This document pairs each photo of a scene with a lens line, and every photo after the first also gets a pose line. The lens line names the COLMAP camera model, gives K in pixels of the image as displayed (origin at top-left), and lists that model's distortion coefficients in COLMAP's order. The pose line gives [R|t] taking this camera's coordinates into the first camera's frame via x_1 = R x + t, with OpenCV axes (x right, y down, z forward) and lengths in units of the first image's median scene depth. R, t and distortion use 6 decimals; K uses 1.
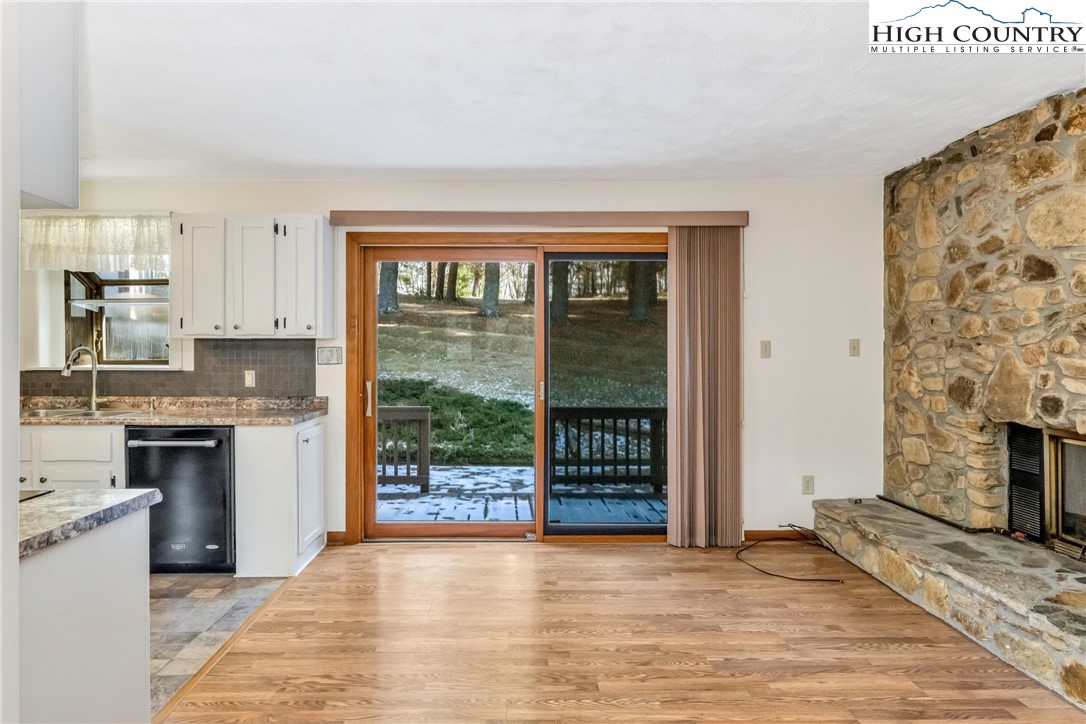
lens RADIAL K [[652.9, 0, 514.9], [0, 652.9, 353.0], [0, 0, 1]] dist [-0.001489, -0.002103]
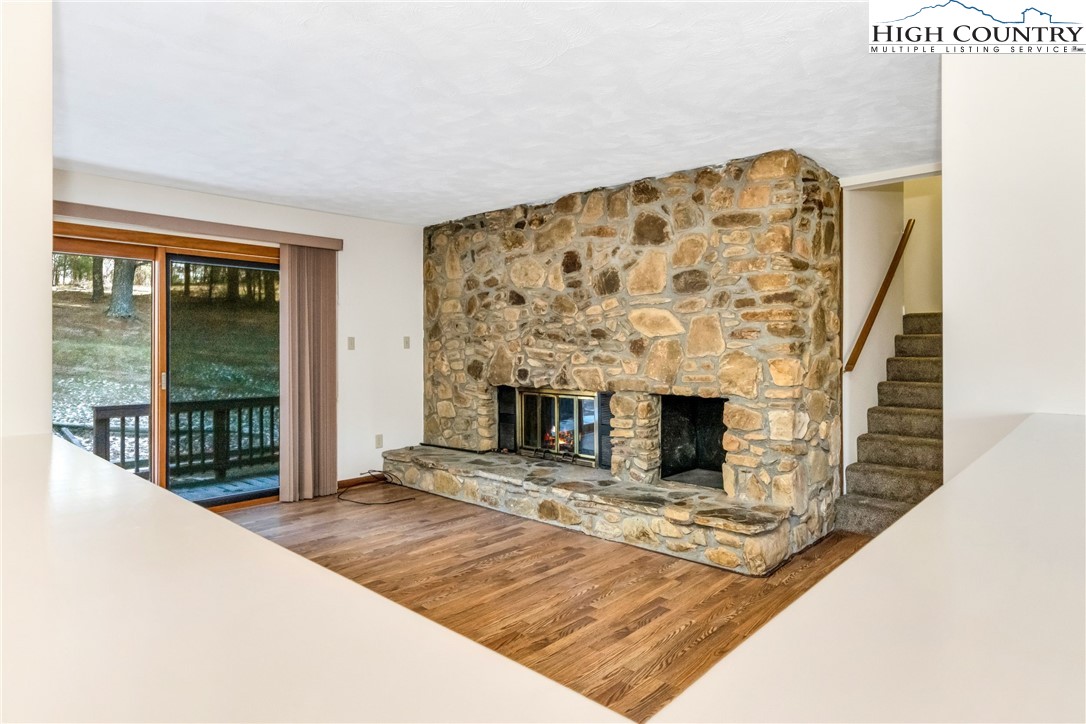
lens RADIAL K [[624.0, 0, 542.0], [0, 624.0, 347.7], [0, 0, 1]] dist [-0.001932, -0.000195]
pose [[0.679137, -0.000256, 0.734011, -0.295870], [0.005580, 0.999973, -0.004814, 0.011422], [-0.733990, 0.007365, 0.679120, -0.159200]]
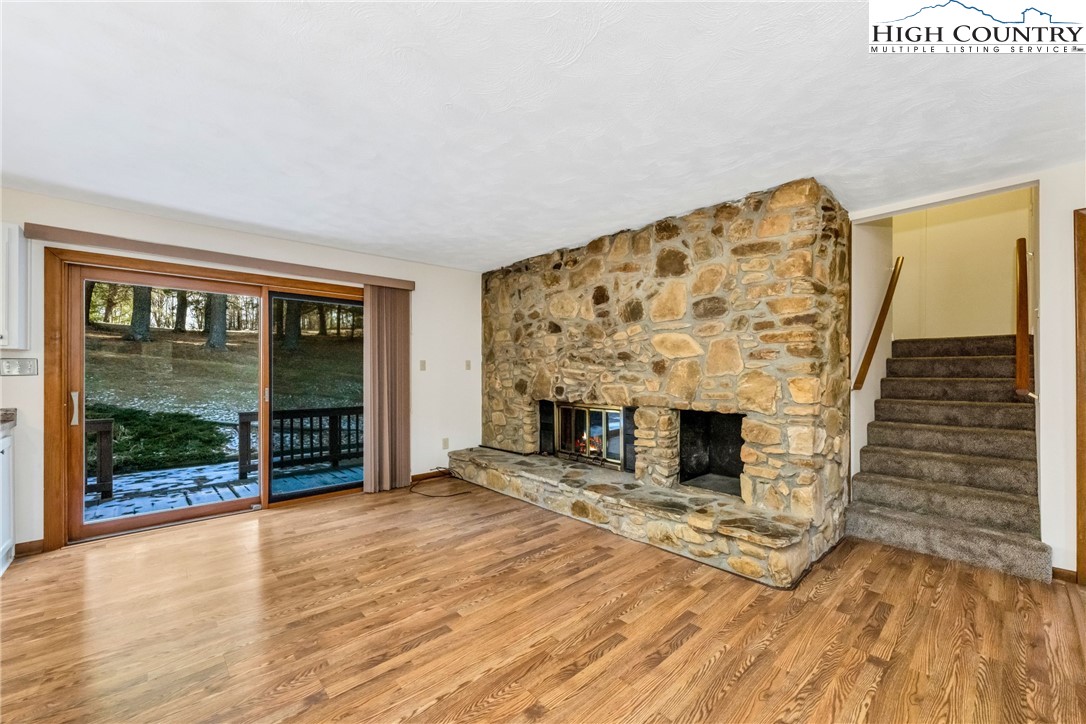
lens RADIAL K [[431.2, 0, 541.6], [0, 431.2, 372.7], [0, 0, 1]] dist [-0.004235, 0.000597]
pose [[0.739470, -0.000133, 0.673189, -0.137727], [0.003622, 0.999986, -0.003781, 0.018344], [-0.673180, 0.005234, 0.739460, -0.022570]]
